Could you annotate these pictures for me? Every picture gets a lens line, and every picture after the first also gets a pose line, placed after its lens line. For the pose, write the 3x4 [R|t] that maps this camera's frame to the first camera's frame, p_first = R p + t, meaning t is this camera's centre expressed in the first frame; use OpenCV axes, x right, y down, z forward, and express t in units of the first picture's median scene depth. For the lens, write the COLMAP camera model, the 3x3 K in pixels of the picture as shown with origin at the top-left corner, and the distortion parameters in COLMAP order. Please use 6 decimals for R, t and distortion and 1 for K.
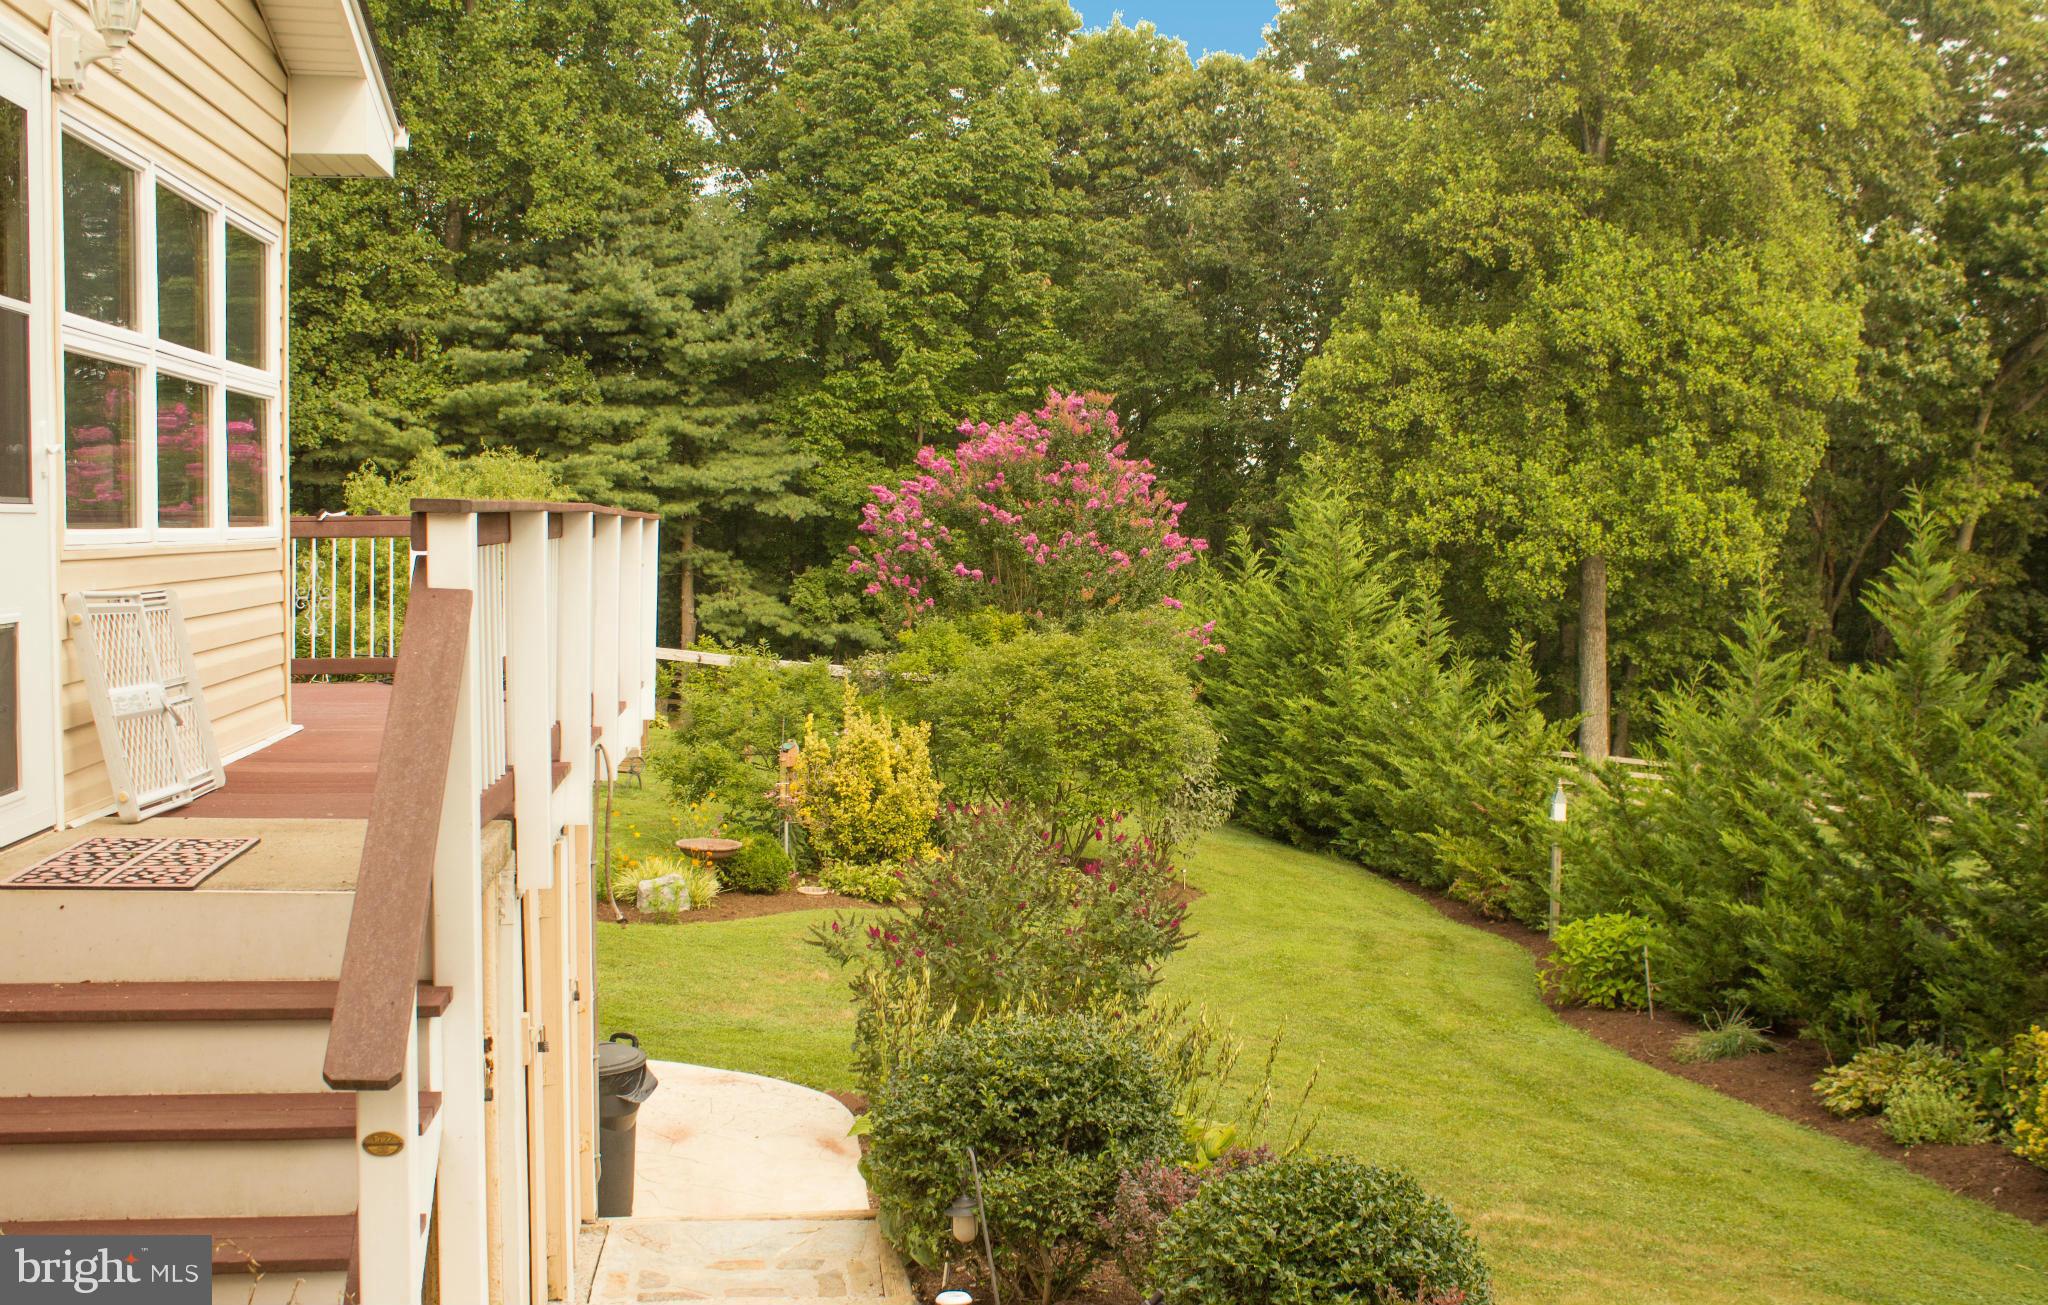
lens RADIAL K [[2242.9, 0, 1120.2], [0, 2242.9, 697.7], [0, 0, 1]] dist [-0.095977, 0.000000]
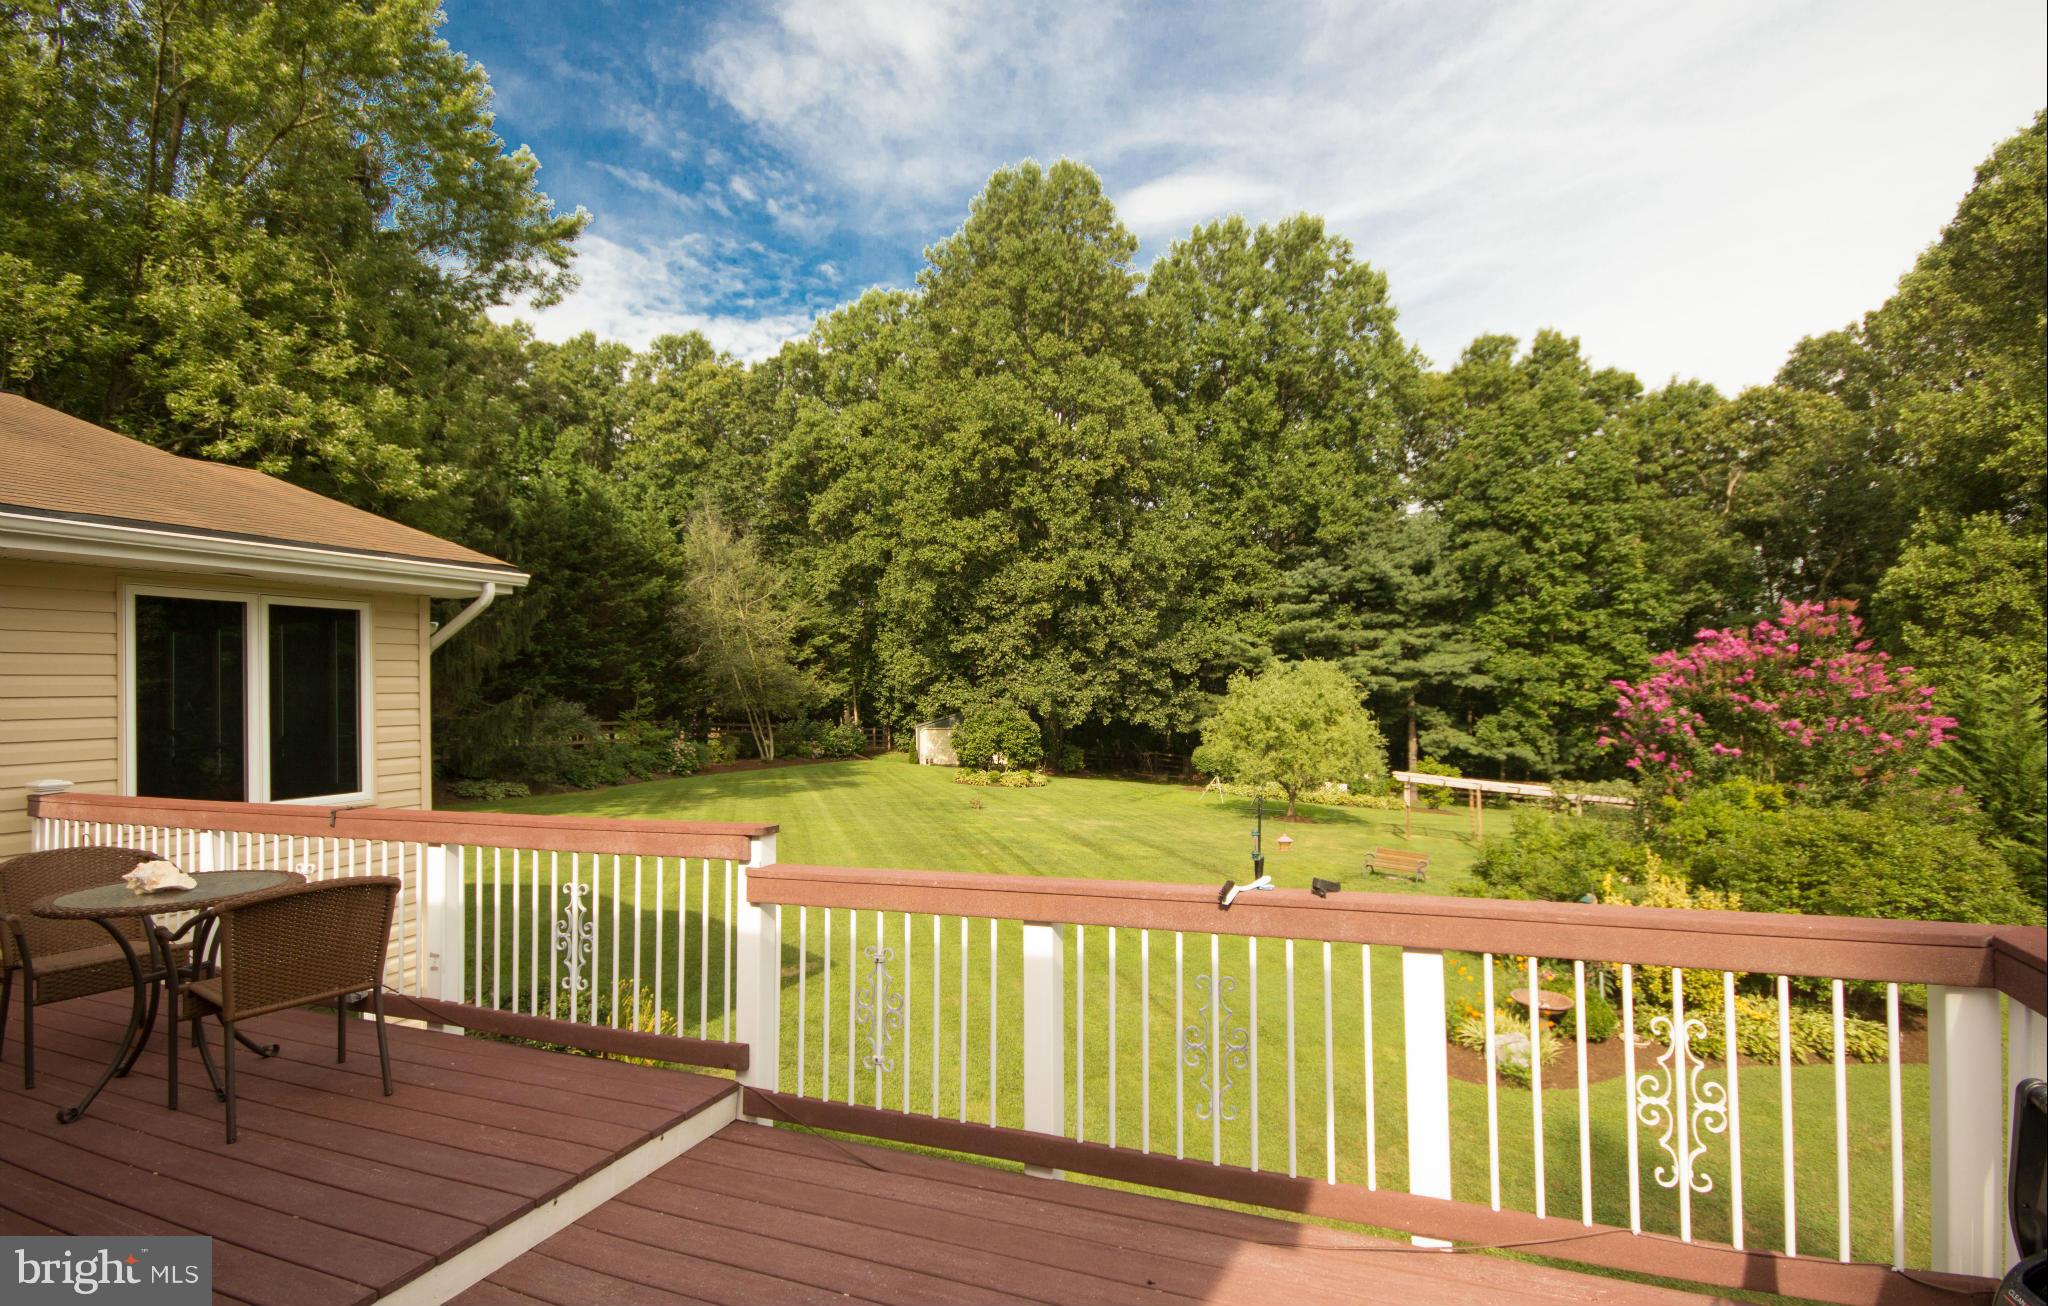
lens RADIAL K [[975.8, 0, 1025.5], [0, 975.8, 666.0], [0, 0, 1]] dist [0.000736, -0.001529]
pose [[0.860080, -0.040685, -0.508535, -0.060961], [-0.007253, 0.995739, -0.091932, -0.024435], [0.510108, 0.082757, 0.856120, 0.163492]]
